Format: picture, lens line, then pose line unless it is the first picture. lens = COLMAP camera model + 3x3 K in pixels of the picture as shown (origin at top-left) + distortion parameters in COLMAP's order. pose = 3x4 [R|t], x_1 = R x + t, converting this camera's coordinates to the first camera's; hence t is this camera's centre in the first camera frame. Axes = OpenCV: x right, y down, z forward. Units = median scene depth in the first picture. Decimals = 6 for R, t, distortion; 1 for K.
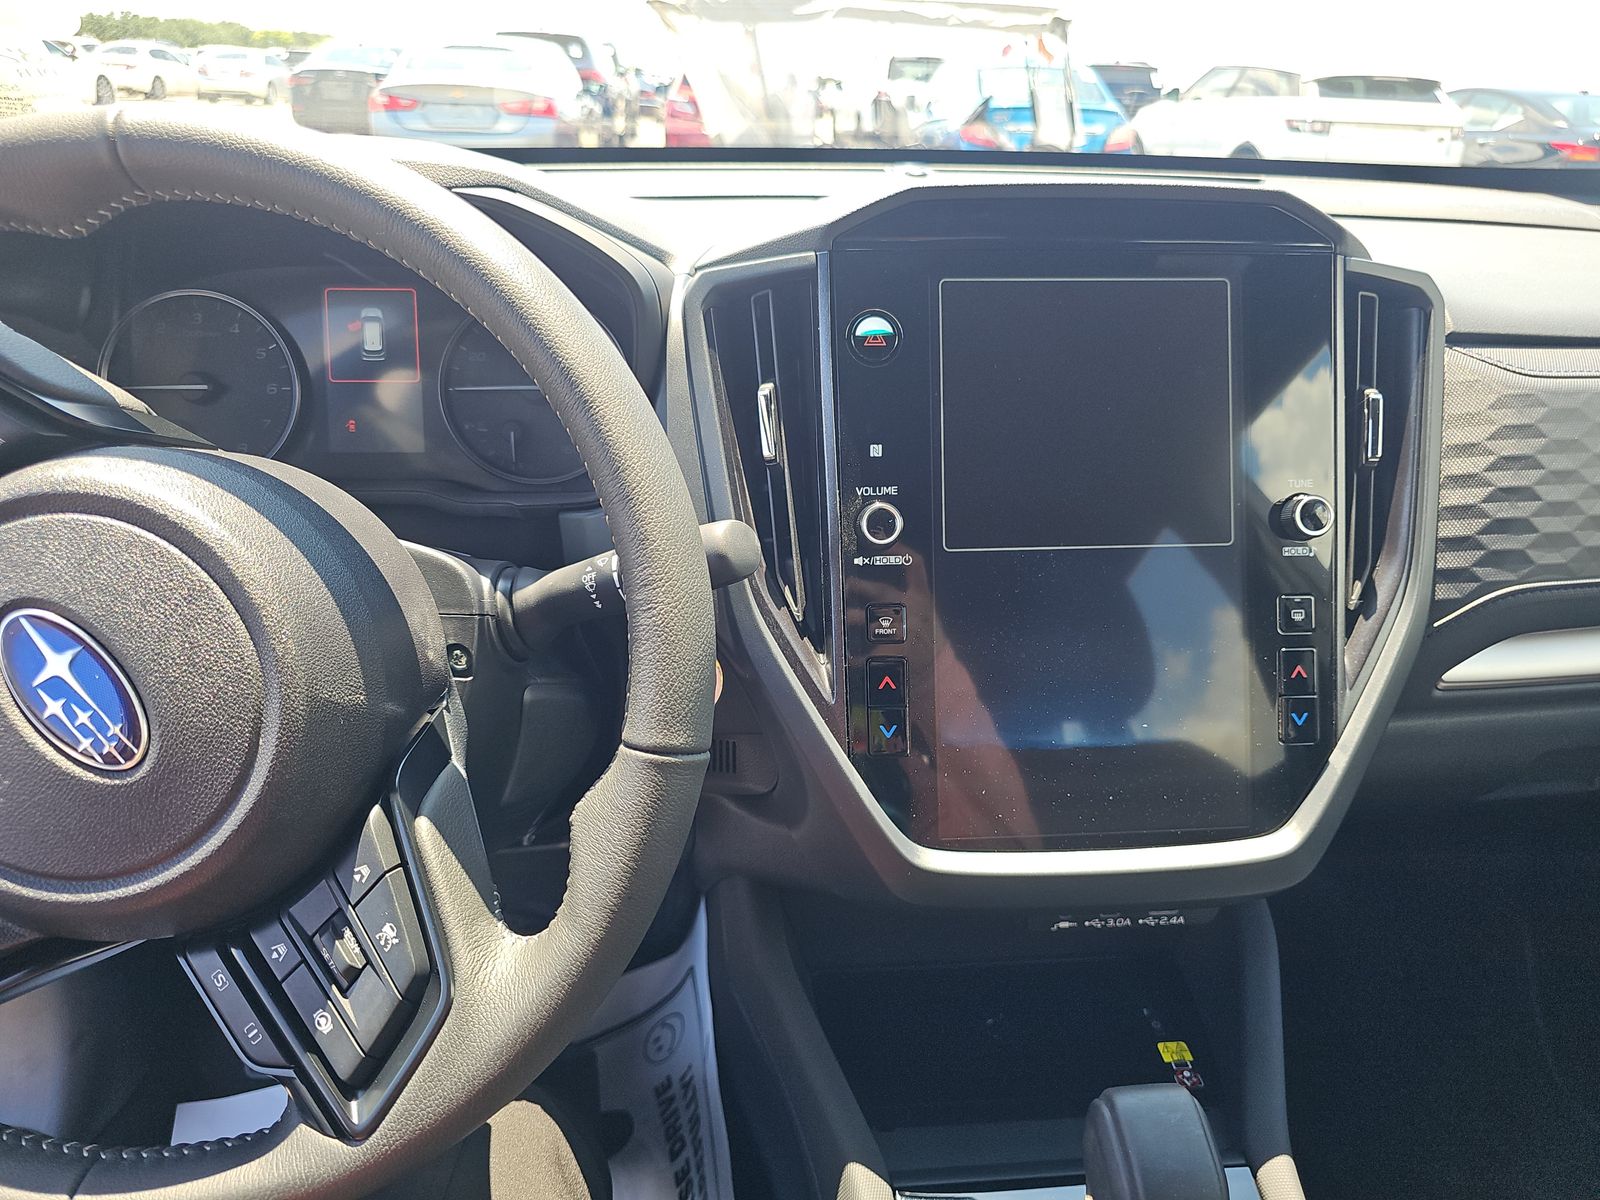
lens RADIAL K [[1035.4, 0, 797.8], [0, 1035.4, 601.7], [0, 0, 1]] dist [0.021747, -0.027959]
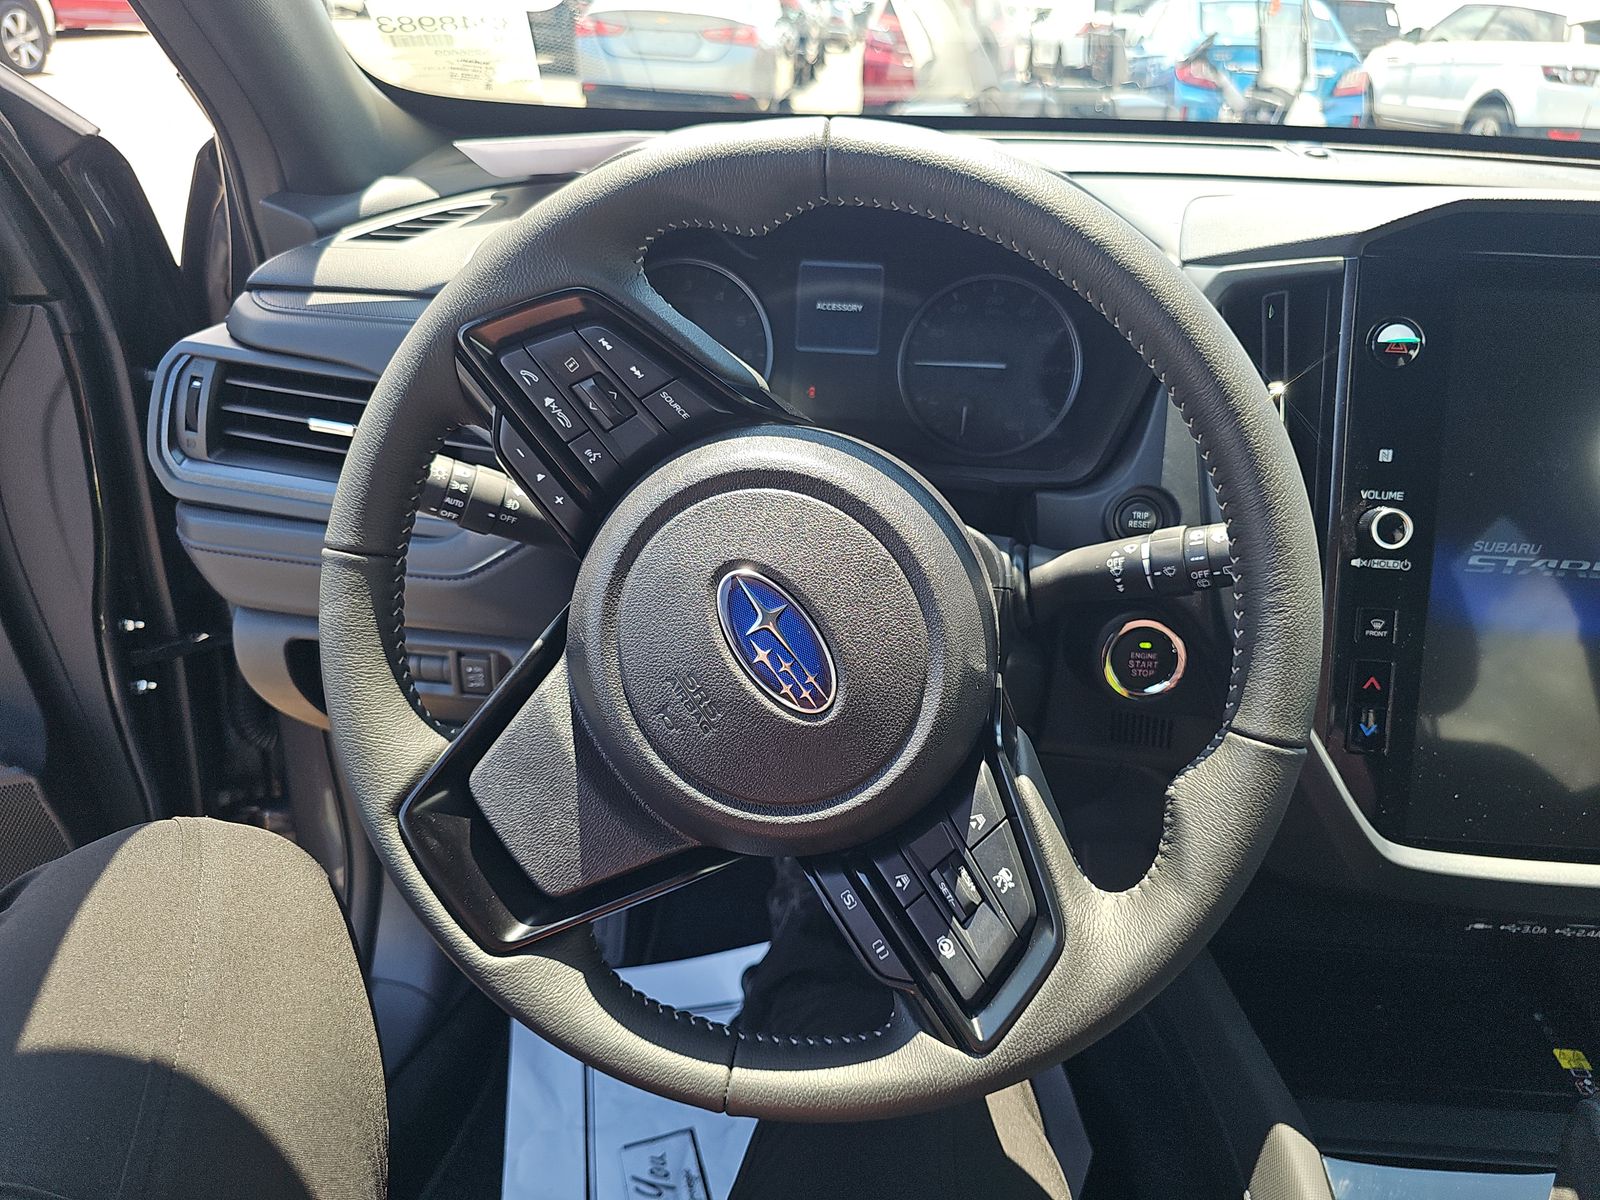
lens RADIAL K [[1041.3, 0, 800.9], [0, 1041.3, 594.8], [0, 0, 1]] dist [0.007054, -0.015166]
pose [[0.989399, 0.082456, -0.119539, -0.380747], [-0.076221, 0.995526, 0.055833, -0.024235], [0.123608, -0.046130, 0.991258, -0.101181]]
